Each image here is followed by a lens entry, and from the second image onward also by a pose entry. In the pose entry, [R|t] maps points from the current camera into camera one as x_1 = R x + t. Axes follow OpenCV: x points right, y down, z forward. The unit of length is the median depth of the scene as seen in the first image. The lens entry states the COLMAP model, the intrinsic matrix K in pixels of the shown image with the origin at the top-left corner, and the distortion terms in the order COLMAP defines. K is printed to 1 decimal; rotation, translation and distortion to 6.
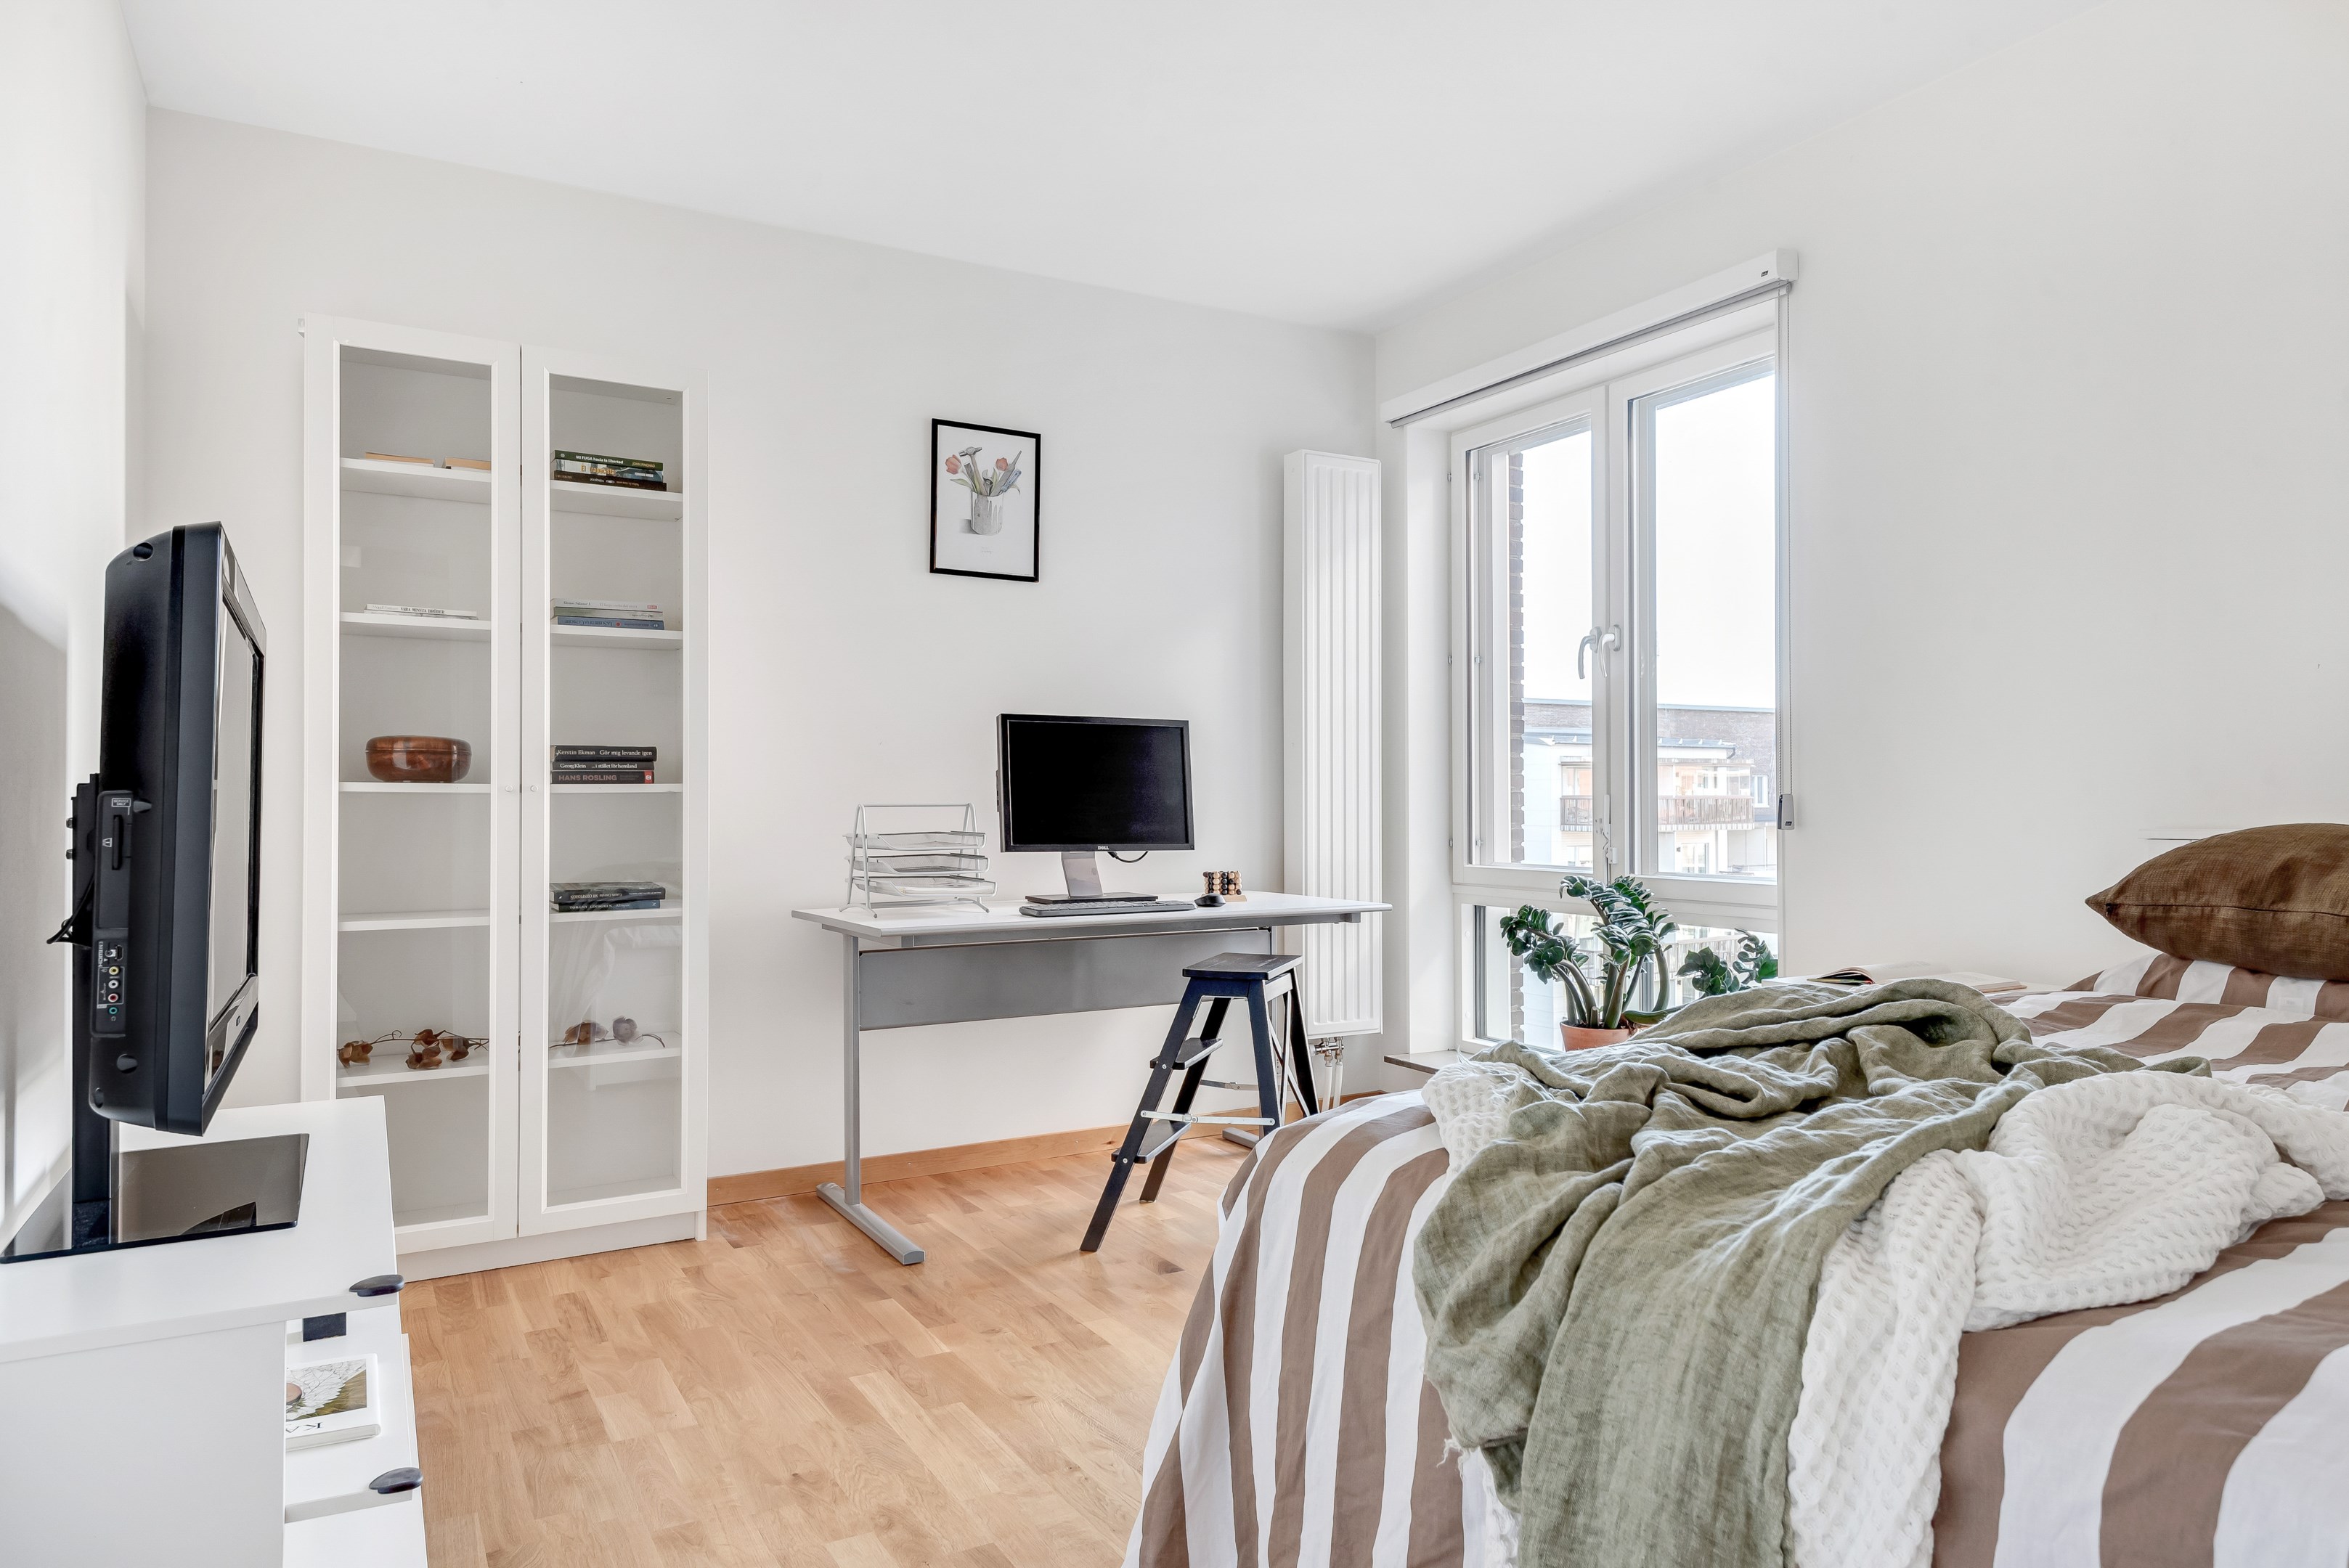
lens RADIAL K [[1355.4, 0, 1171.4], [0, 1355.4, 786.9], [0, 0, 1]] dist [-0.000058, -0.003880]
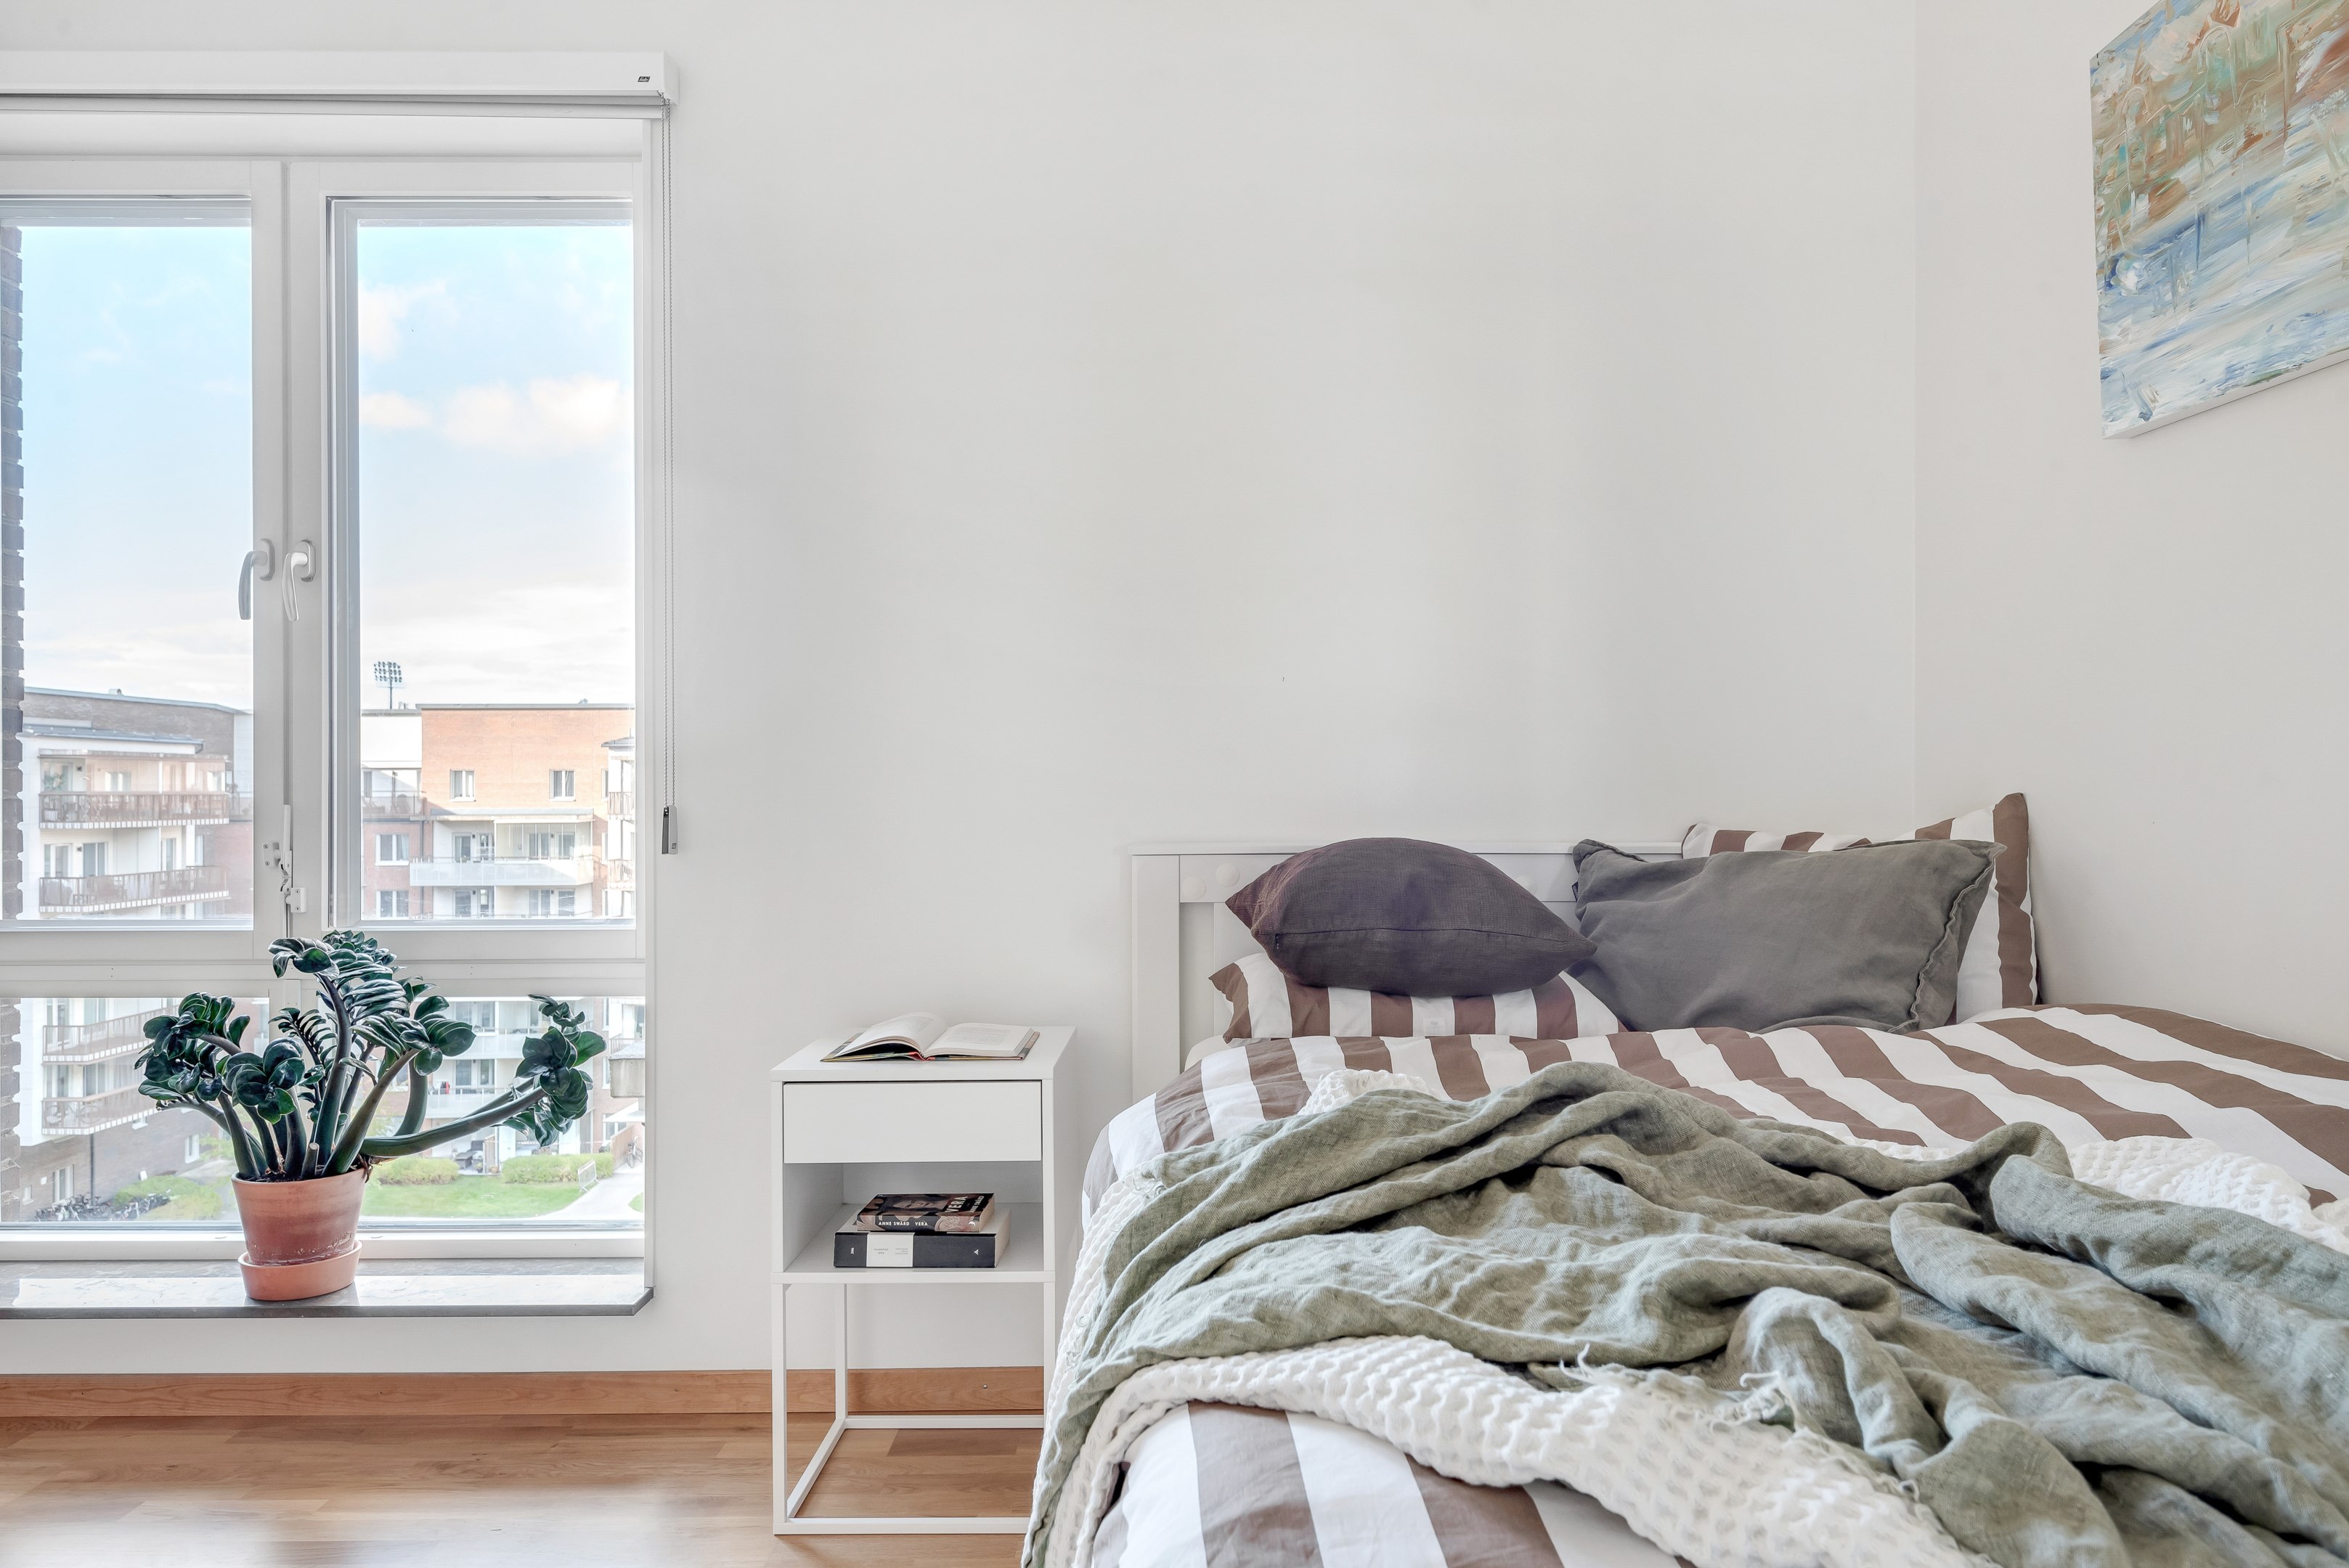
lens RADIAL K [[1628.6, 0, 1176.5], [0, 1628.6, 763.0], [0, 0, 1]] dist [0.038432, -0.024740]
pose [[0.519313, 0.012372, 0.854495, -0.148024], [-0.003917, 0.999919, -0.012097, -0.007038], [-0.854575, 0.002935, 0.519319, 0.295132]]
